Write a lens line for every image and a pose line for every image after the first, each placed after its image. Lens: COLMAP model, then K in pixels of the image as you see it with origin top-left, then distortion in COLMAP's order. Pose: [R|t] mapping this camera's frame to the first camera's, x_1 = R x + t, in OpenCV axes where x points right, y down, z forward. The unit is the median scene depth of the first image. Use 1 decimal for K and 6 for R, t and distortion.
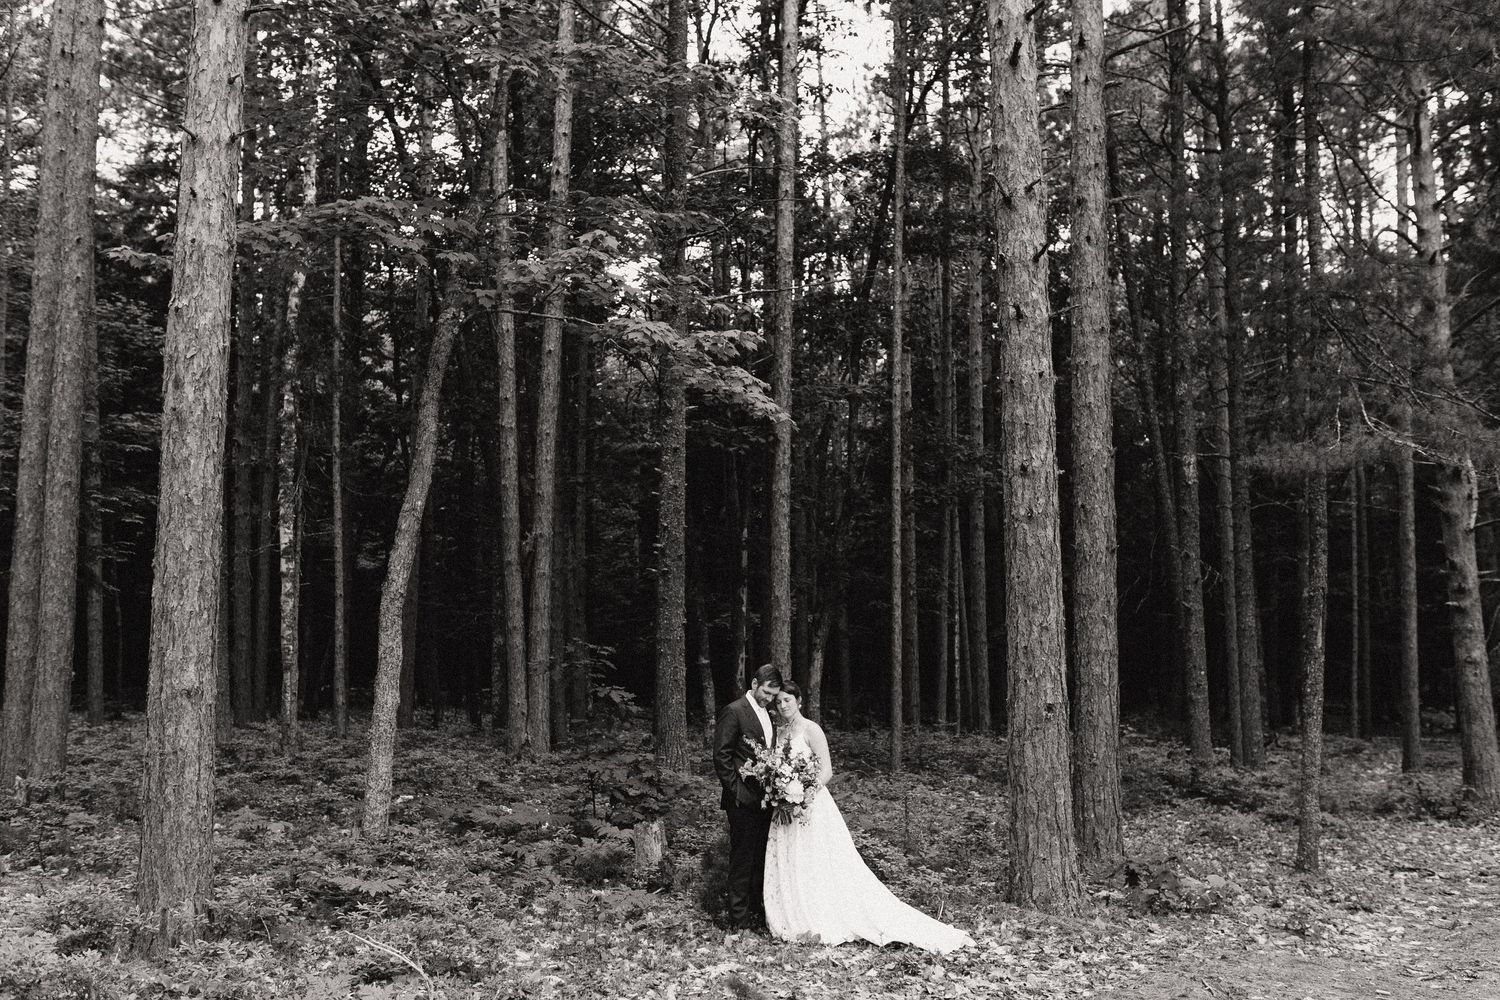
lens RADIAL K [[1439.0, 0, 741.9], [0, 1439.0, 502.3], [0, 0, 1]] dist [0.005195, -0.006941]
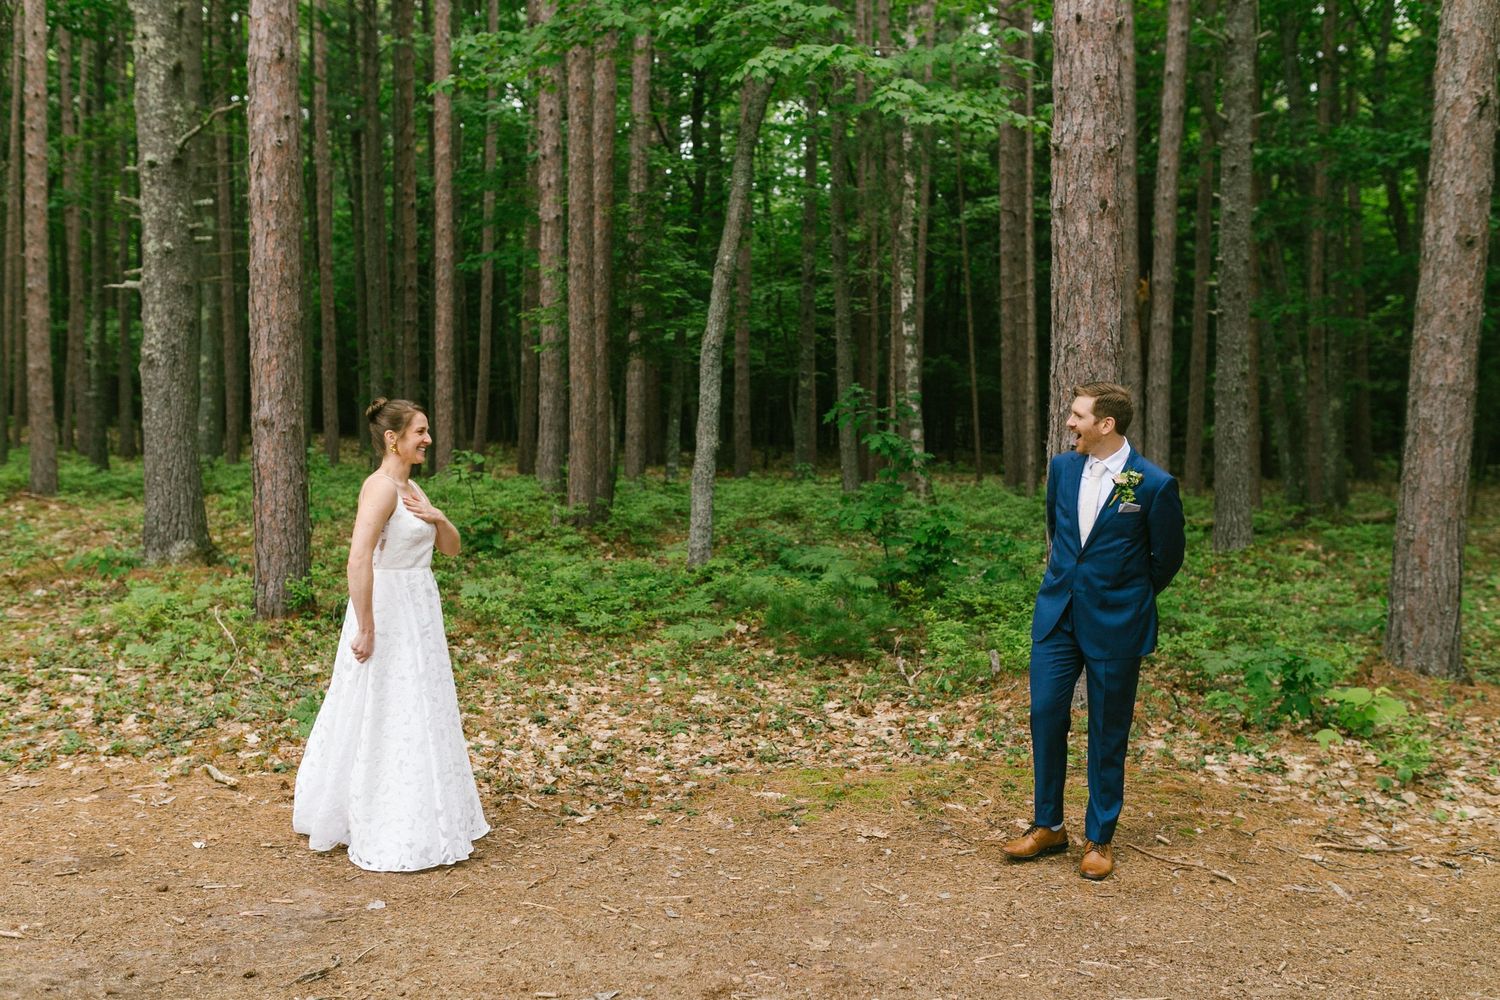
lens RADIAL K [[1439.0, 0, 741.9], [0, 1439.0, 502.3], [0, 0, 1]] dist [0.005195, -0.006941]
pose [[0.707690, 0.035873, -0.705611, 0.511449], [0.072079, 0.989834, 0.122614, 0.047786], [0.702836, -0.137632, 0.697910, 0.247780]]
